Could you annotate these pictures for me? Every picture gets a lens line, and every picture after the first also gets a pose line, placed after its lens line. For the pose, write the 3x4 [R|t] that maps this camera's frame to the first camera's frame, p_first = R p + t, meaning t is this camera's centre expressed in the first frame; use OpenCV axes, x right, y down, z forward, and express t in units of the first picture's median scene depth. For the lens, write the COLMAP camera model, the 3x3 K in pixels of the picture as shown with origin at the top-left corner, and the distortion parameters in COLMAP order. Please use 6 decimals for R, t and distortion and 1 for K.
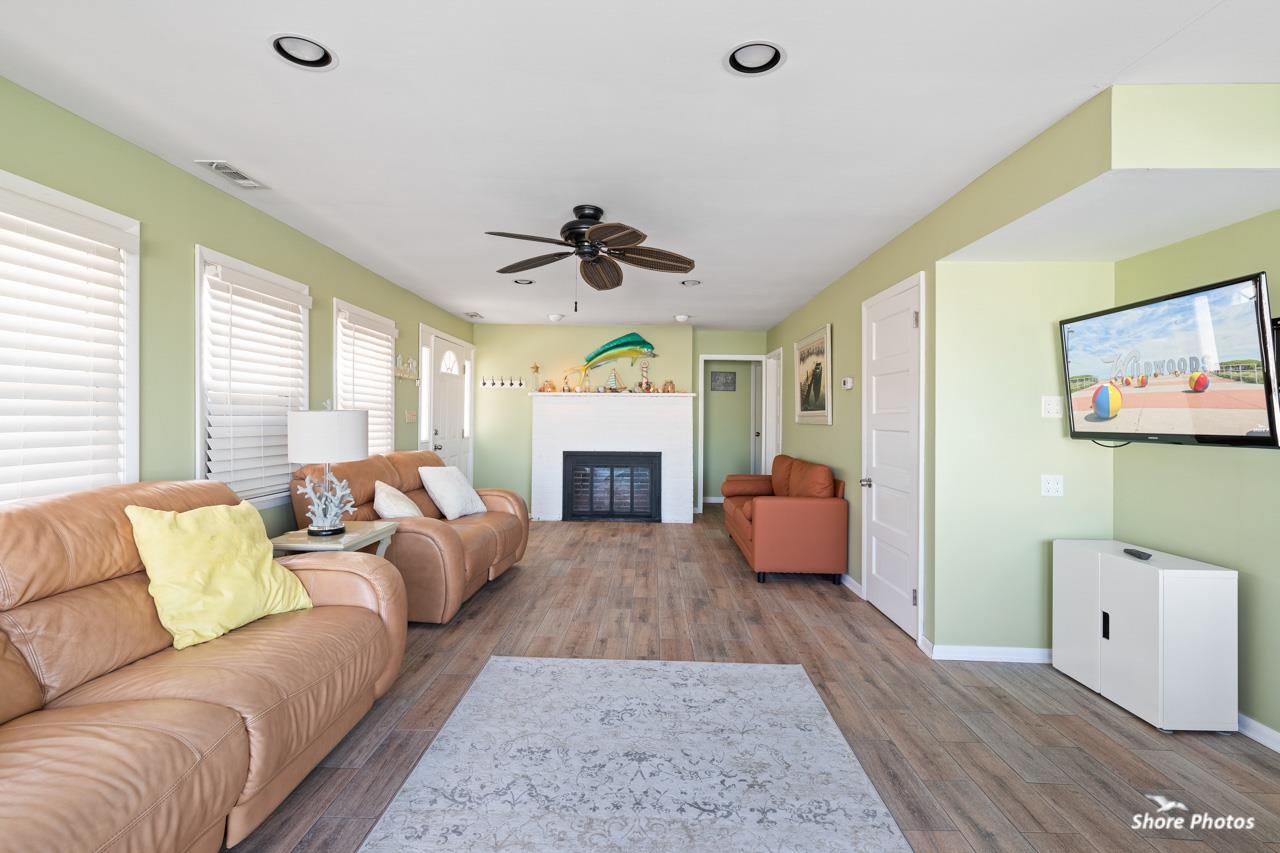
lens RADIAL K [[584.2, 0, 640.7], [0, 584.2, 417.7], [0, 0, 1]] dist [0.007688, -0.000734]
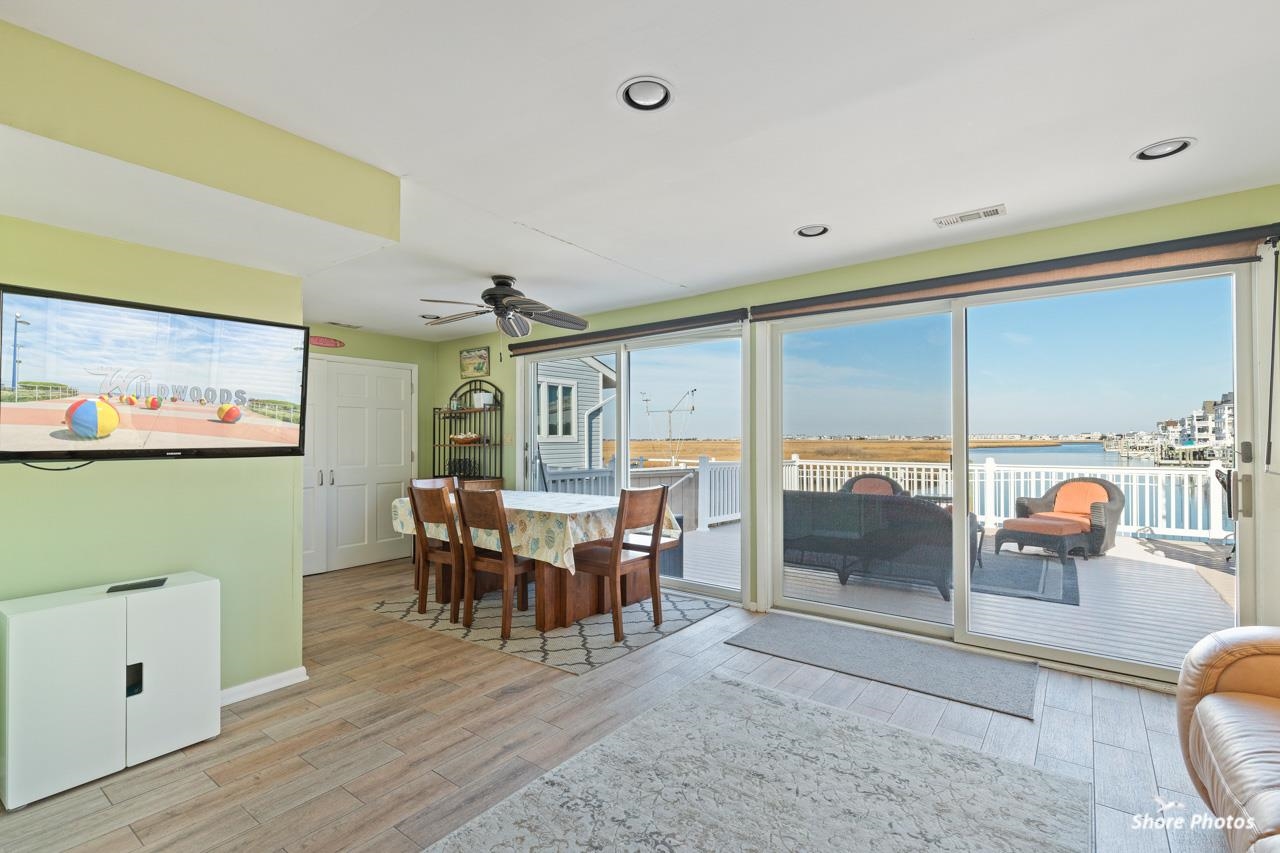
lens RADIAL K [[577.7, 0, 642.9], [0, 577.7, 429.5], [0, 0, 1]] dist [0.010618, -0.000097]
pose [[-0.808774, 0.001924, 0.588117, -0.249483], [-0.006060, 0.999914, -0.011605, 0.001425], [-0.588089, -0.012950, -0.808693, 1.087683]]
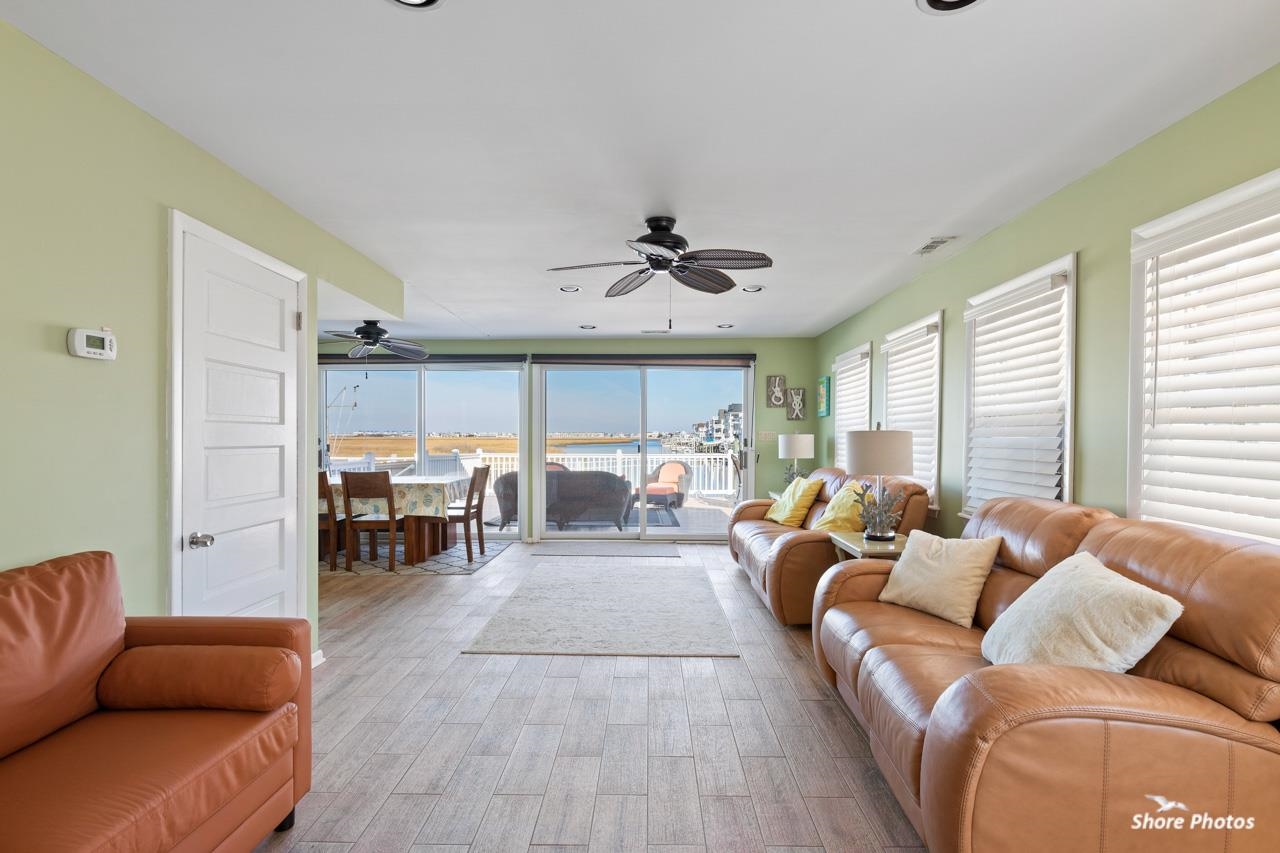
lens RADIAL K [[604.2, 0, 637.9], [0, 604.2, 440.2], [0, 0, 1]] dist [-0.000077, 0.000014]
pose [[-0.999895, -0.013309, -0.005747, -0.052390], [-0.013342, 0.999894, 0.005791, 0.003317], [0.005669, 0.005867, -0.999967, 2.096007]]
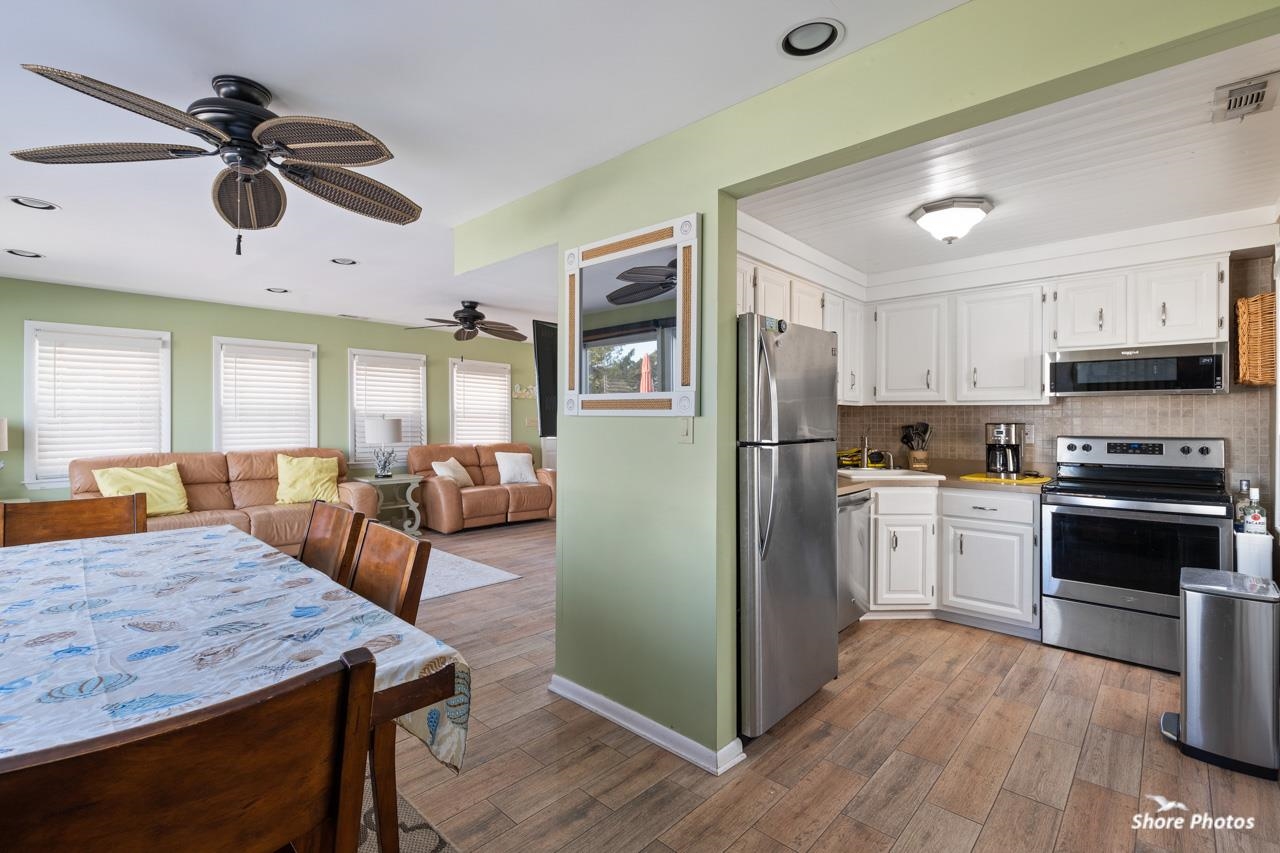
lens RADIAL K [[577.7, 0, 642.9], [0, 577.7, 429.5], [0, 0, 1]] dist [0.010618, -0.000097]
pose [[0.750209, -0.001703, -0.661199, 1.494986], [0.007971, 0.999947, 0.006468, 0.019452], [0.661153, -0.010123, 0.750183, 0.049327]]
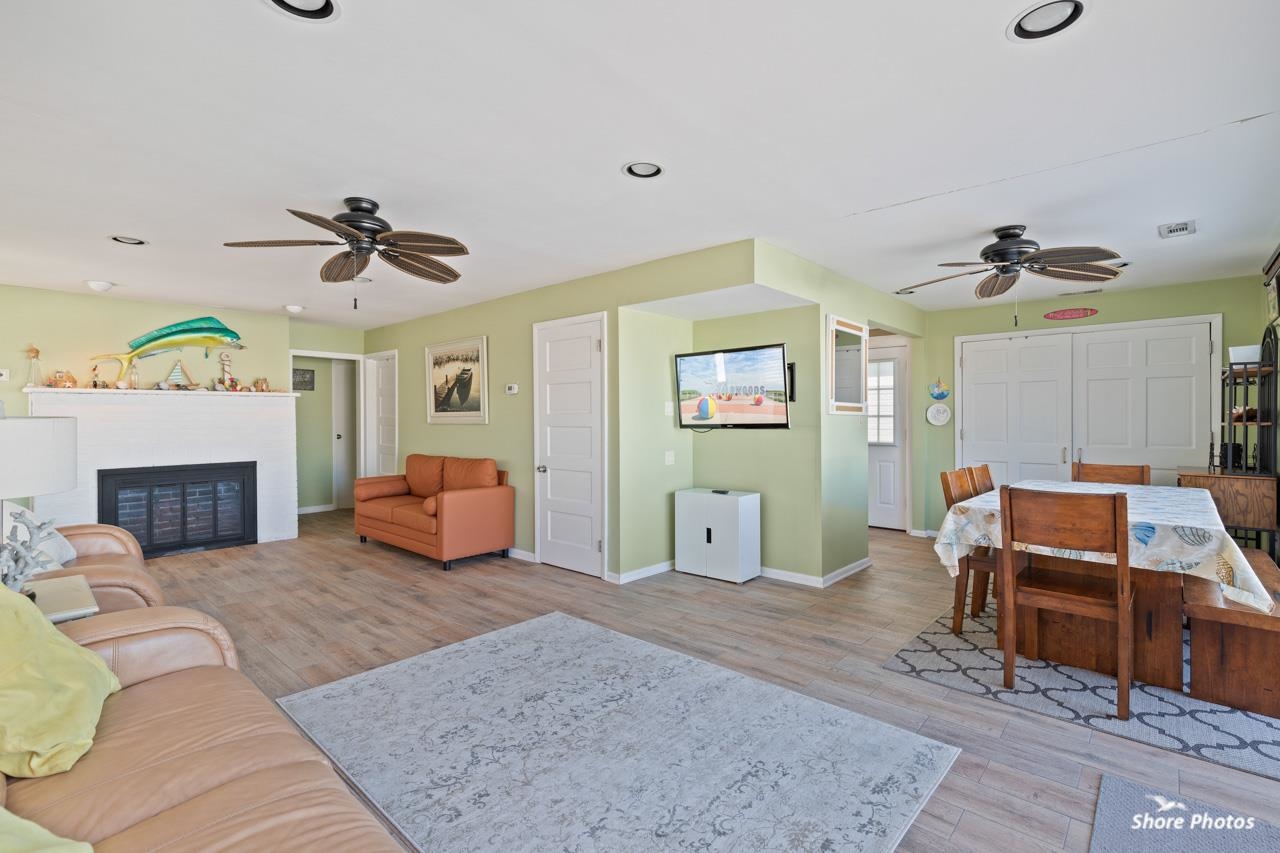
lens RADIAL K [[577.7, 0, 642.9], [0, 577.7, 429.5], [0, 0, 1]] dist [0.010618, -0.000097]
pose [[0.652937, -0.029686, 0.756830, -0.528720], [0.014208, 0.999536, 0.026948, -0.005447], [-0.757279, -0.006843, 0.653056, 0.034995]]
